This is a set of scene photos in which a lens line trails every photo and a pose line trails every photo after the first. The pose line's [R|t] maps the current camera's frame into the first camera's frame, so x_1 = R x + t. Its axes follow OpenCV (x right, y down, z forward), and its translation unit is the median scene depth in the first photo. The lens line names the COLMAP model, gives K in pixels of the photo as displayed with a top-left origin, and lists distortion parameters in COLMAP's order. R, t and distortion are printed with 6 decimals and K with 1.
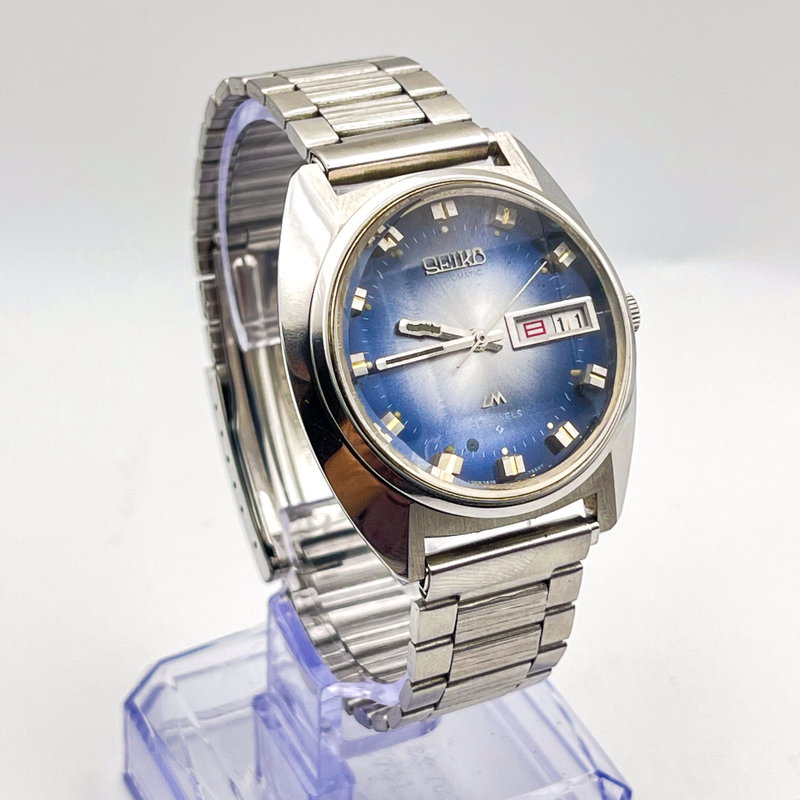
lens RADIAL K [[1888.8, 0, 400.7], [0, 1888.8, 409.0], [0, 0, 1]] dist [0.705652, -0.158209]
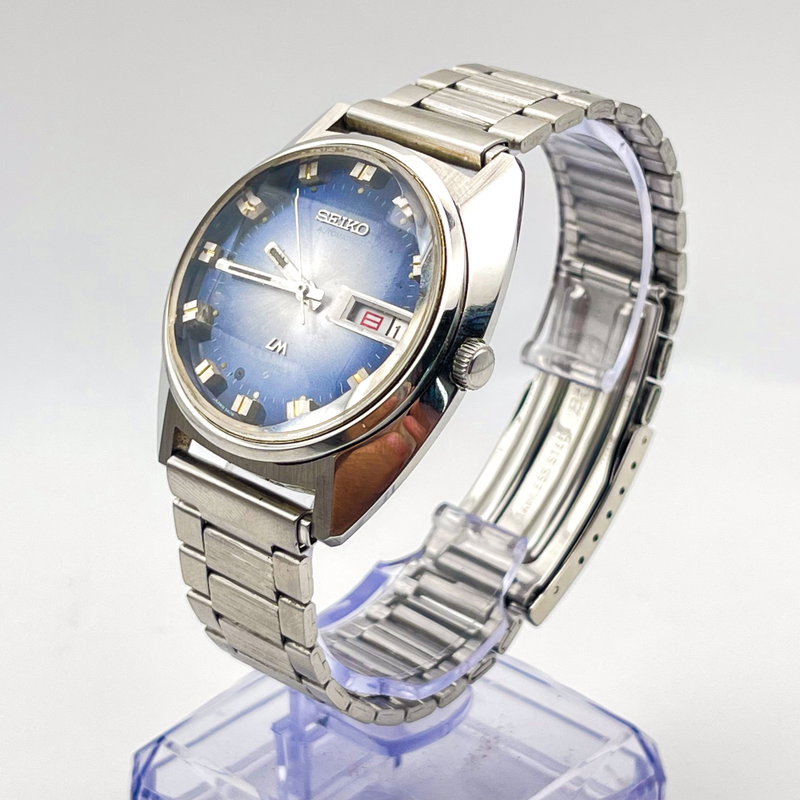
lens RADIAL K [[1854.8, 0, 402.3], [0, 1854.8, 397.3], [0, 0, 1]] dist [0.620832, 0.298246]
pose [[0.462607, 0.414116, -0.783902, 0.843271], [-0.519686, 0.843029, 0.138667, -0.149724], [0.718277, 0.343235, 0.605201, 0.446286]]
